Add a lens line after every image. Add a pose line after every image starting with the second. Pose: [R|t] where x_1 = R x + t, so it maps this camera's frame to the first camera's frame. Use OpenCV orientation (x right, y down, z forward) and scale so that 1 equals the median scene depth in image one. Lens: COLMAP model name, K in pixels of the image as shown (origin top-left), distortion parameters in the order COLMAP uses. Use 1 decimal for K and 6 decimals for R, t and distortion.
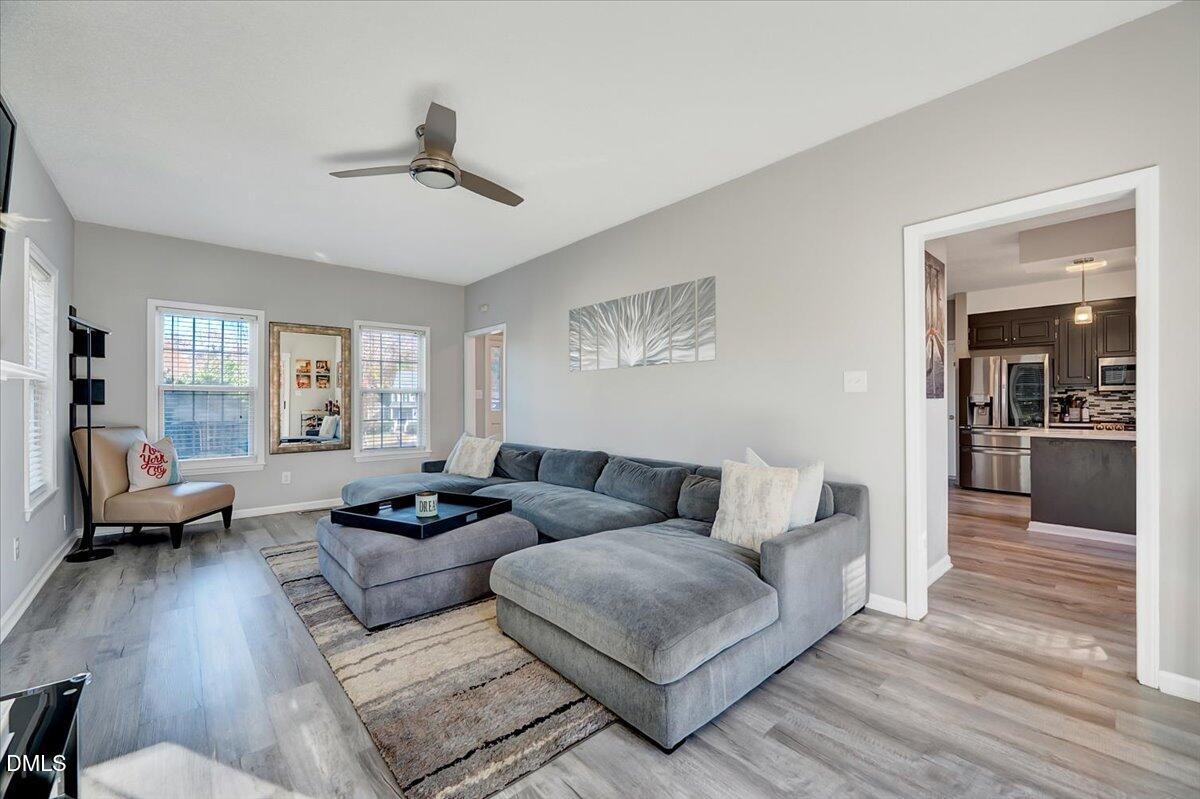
lens RADIAL K [[480.8, 0, 602.3], [0, 480.8, 399.5], [0, 0, 1]] dist [-0.009103, 0.000344]
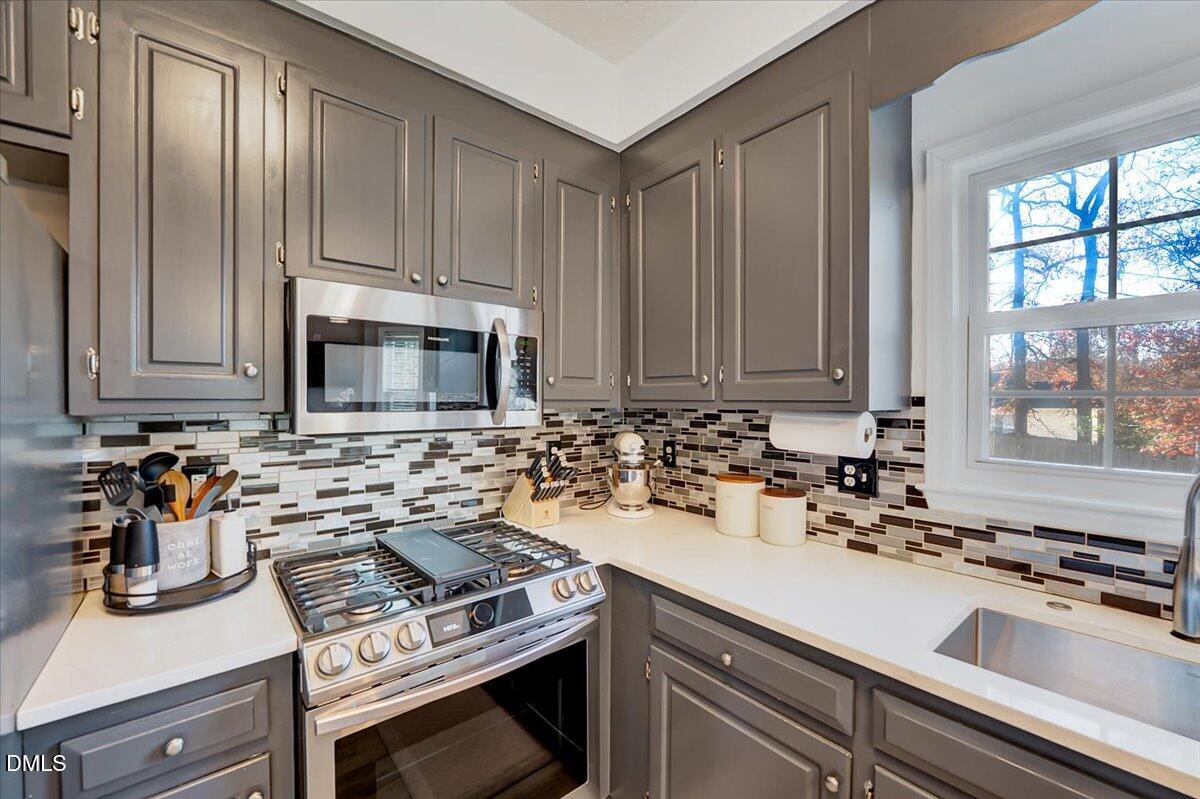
lens RADIAL K [[480.8, 0, 609.8], [0, 480.8, 403.5], [0, 0, 1]] dist [-0.009103, 0.000344]
pose [[0.024911, -0.002299, 0.999687, 0.797194], [-0.006136, 0.999978, 0.002452, -0.032187], [-0.999671, -0.006195, 0.024896, 0.818770]]
